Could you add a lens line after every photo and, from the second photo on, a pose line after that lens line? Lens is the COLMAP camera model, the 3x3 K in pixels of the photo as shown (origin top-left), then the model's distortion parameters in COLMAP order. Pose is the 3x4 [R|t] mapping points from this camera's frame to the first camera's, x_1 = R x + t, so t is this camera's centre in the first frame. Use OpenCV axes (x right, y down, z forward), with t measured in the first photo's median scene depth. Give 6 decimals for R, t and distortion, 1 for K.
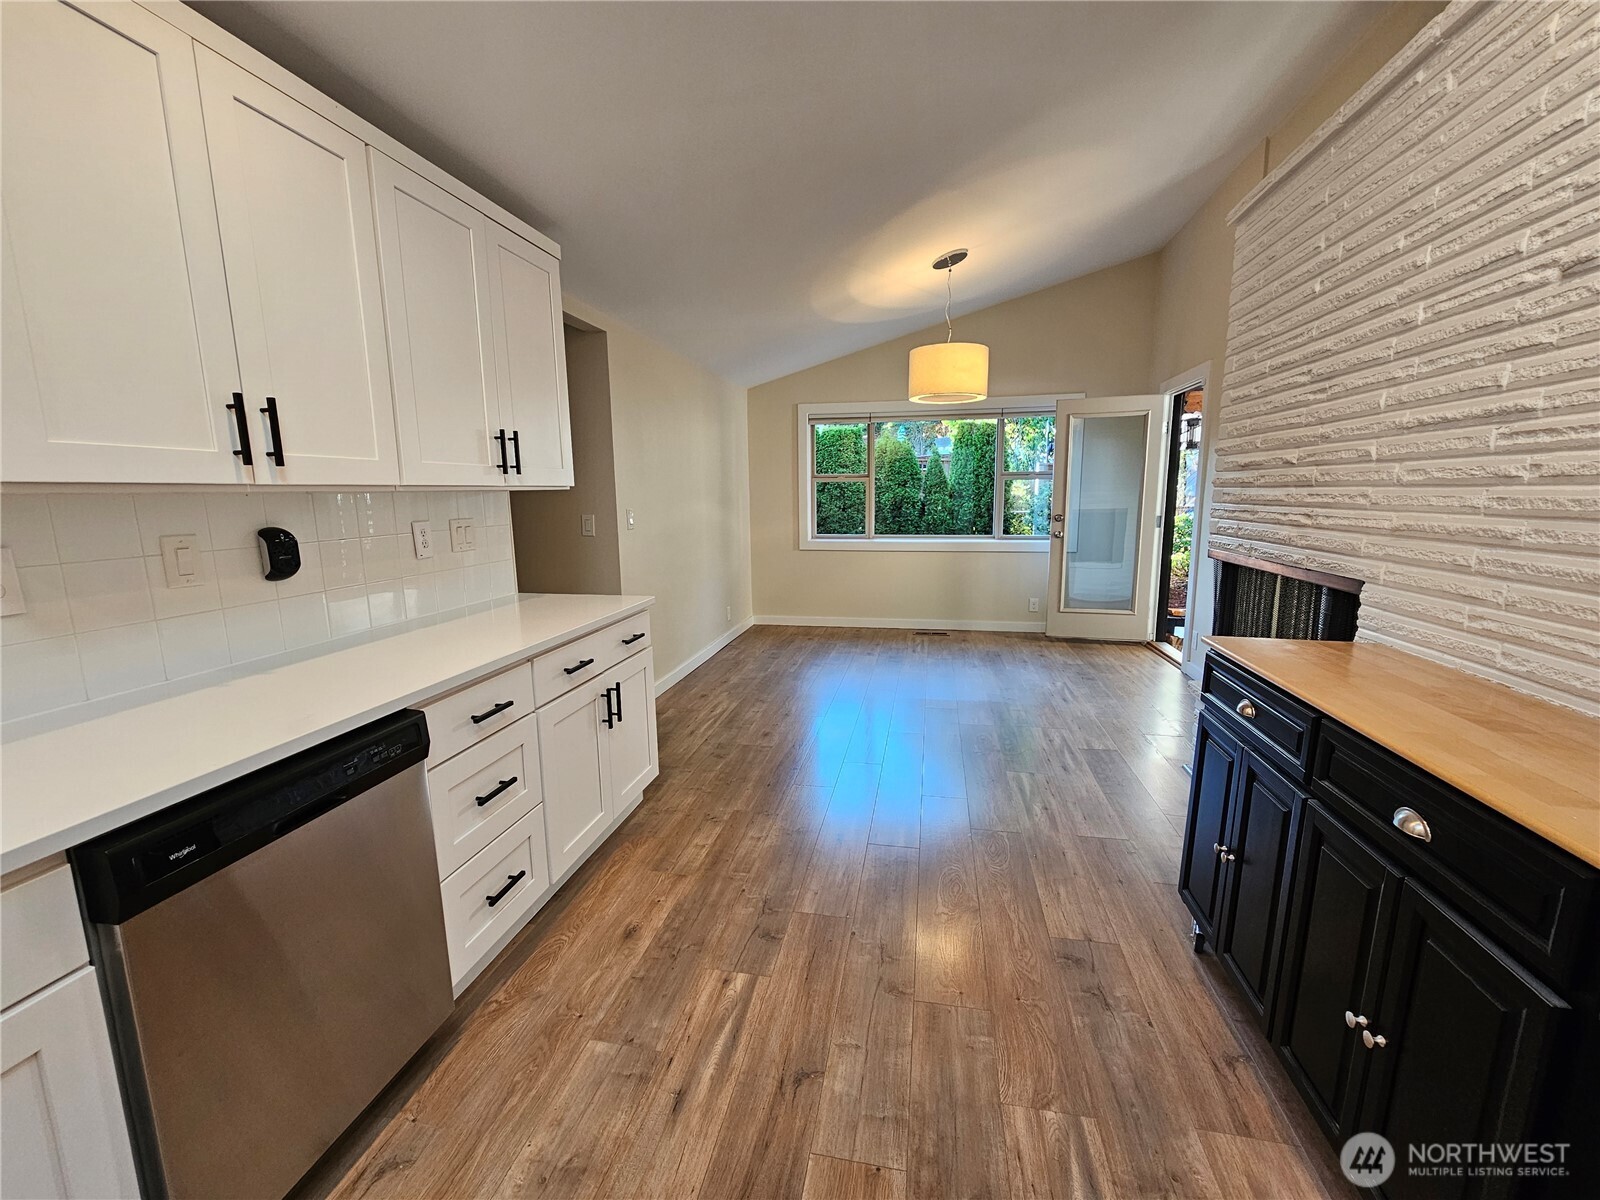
lens RADIAL K [[654.7, 0, 795.9], [0, 654.7, 598.8], [0, 0, 1]] dist [-0.002188, 0.000625]
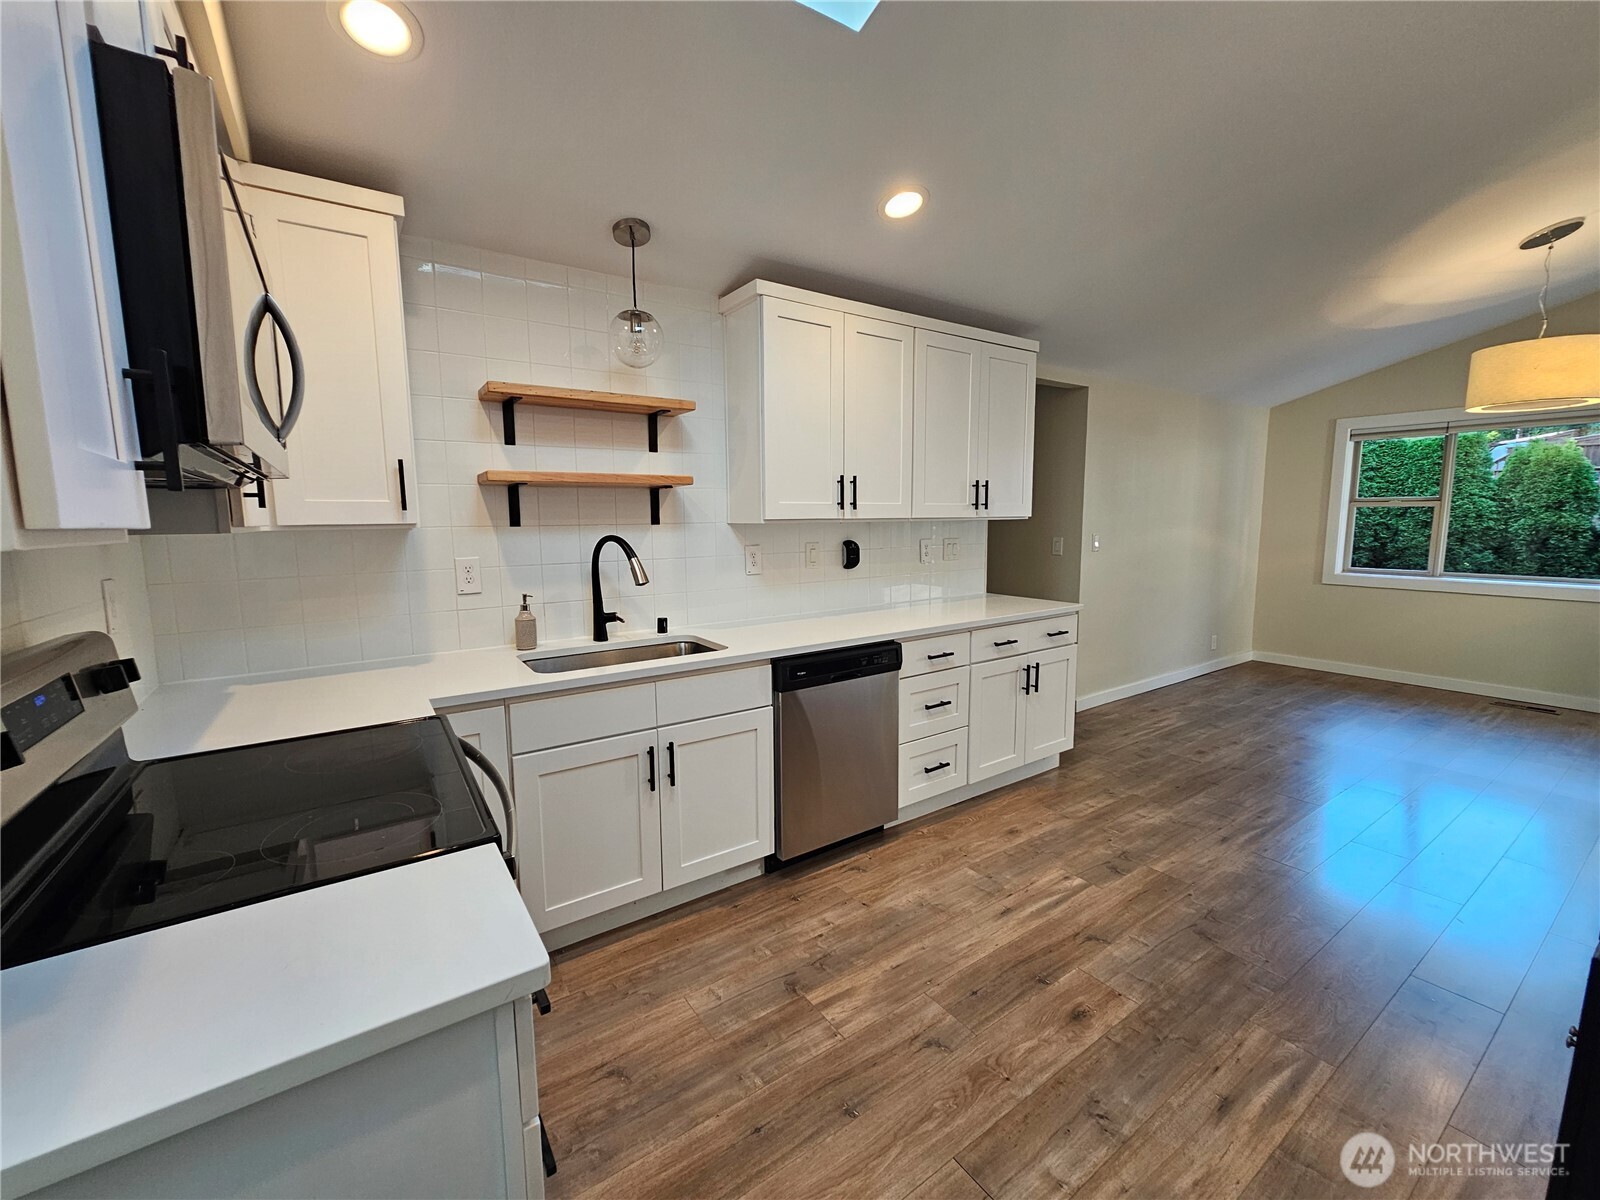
lens RADIAL K [[654.7, 0, 795.9], [0, 654.7, 598.8], [0, 0, 1]] dist [-0.002188, 0.000625]
pose [[0.718748, 0.092707, -0.689063, 0.294493], [-0.113380, 0.993433, 0.015393, 0.033966], [0.685964, 0.067062, 0.724538, -0.335657]]
